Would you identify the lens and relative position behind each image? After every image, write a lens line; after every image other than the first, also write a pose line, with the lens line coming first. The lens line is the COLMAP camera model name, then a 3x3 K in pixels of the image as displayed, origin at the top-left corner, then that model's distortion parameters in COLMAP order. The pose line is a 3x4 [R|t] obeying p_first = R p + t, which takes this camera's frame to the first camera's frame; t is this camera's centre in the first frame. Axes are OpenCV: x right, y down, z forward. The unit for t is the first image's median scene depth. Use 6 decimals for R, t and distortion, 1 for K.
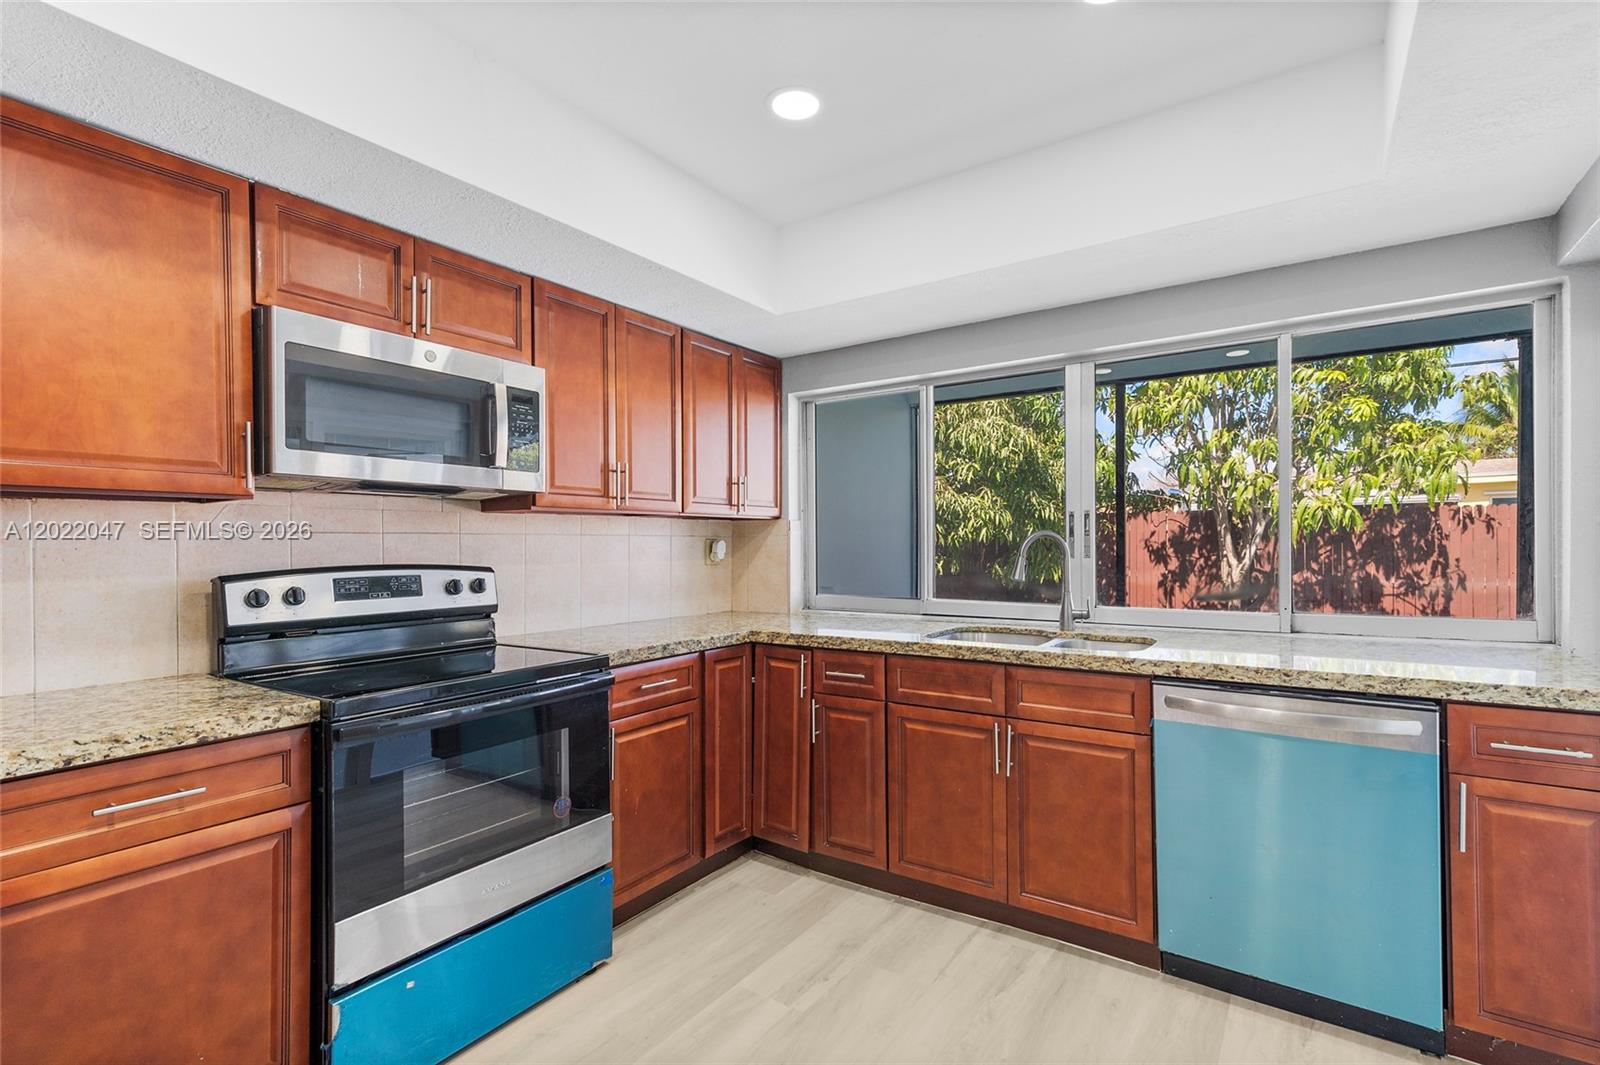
lens RADIAL K [[727.1, 0, 798.7], [0, 727.1, 543.3], [0, 0, 1]] dist [0.003539, -0.000067]
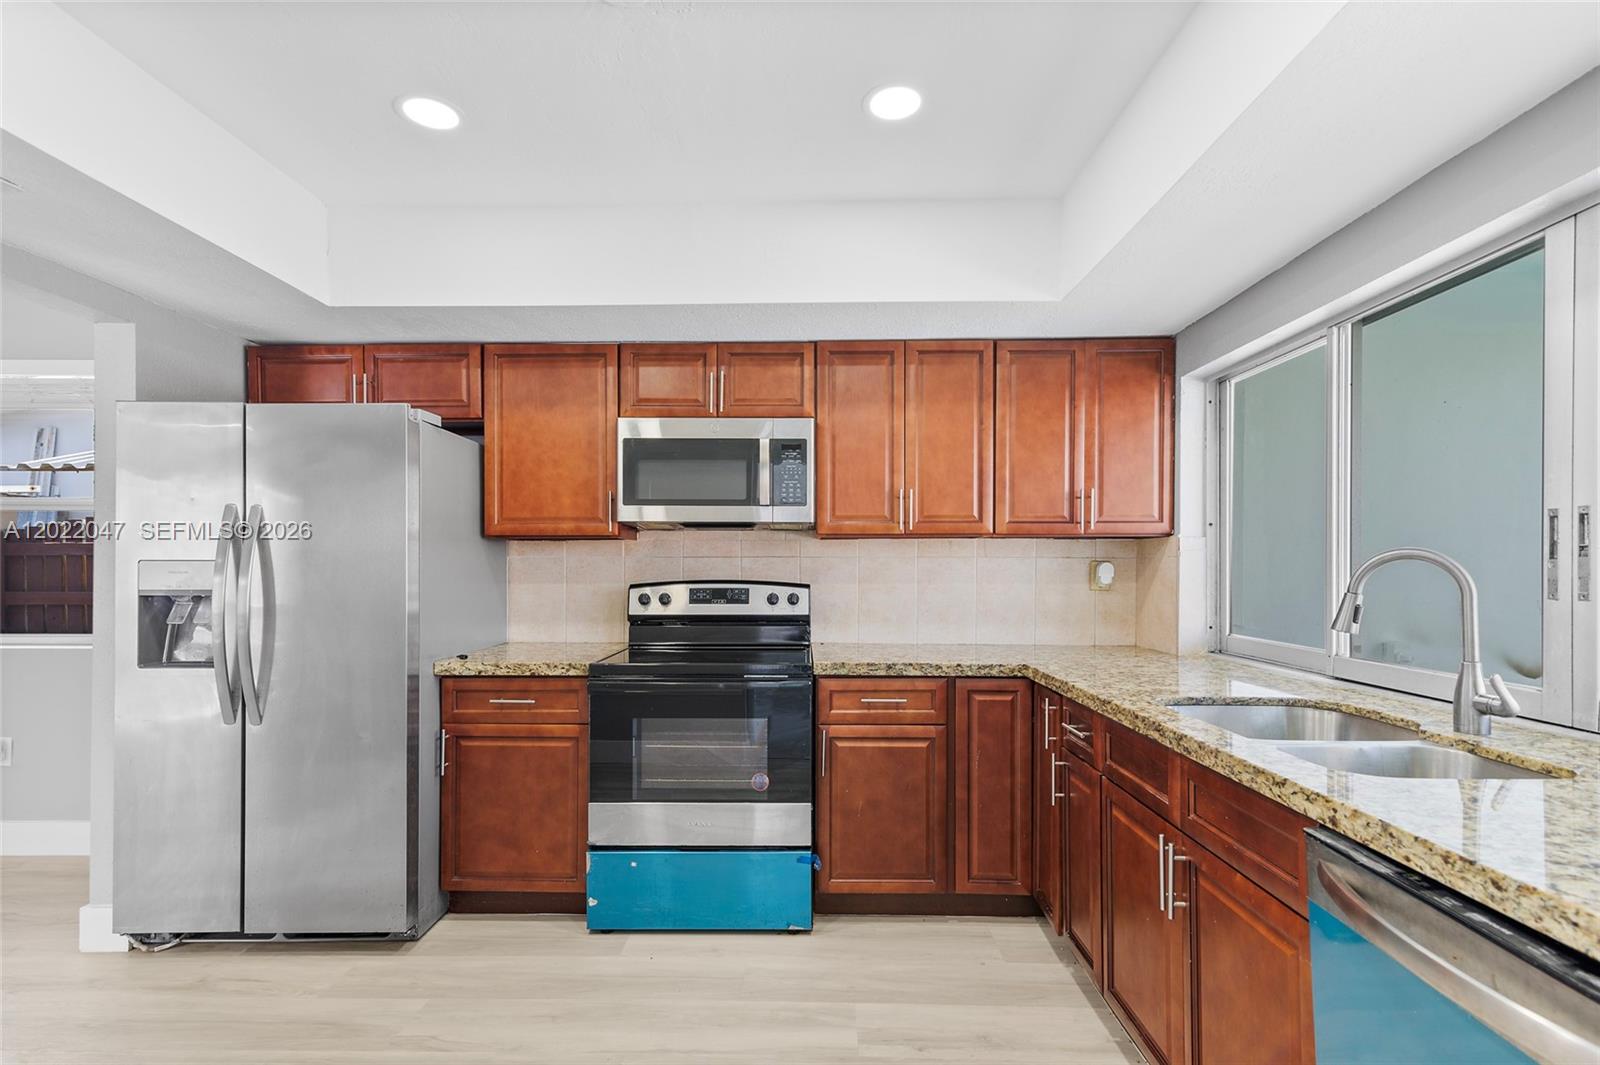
lens RADIAL K [[727.2, 0, 799.4], [0, 727.2, 558.9], [0, 0, 1]] dist [0.001054, -0.000222]
pose [[0.555003, -0.000665, -0.831848, 0.654075], [-0.002393, 0.999994, -0.002396, -0.007899], [0.831845, 0.003320, 0.554999, 0.342722]]
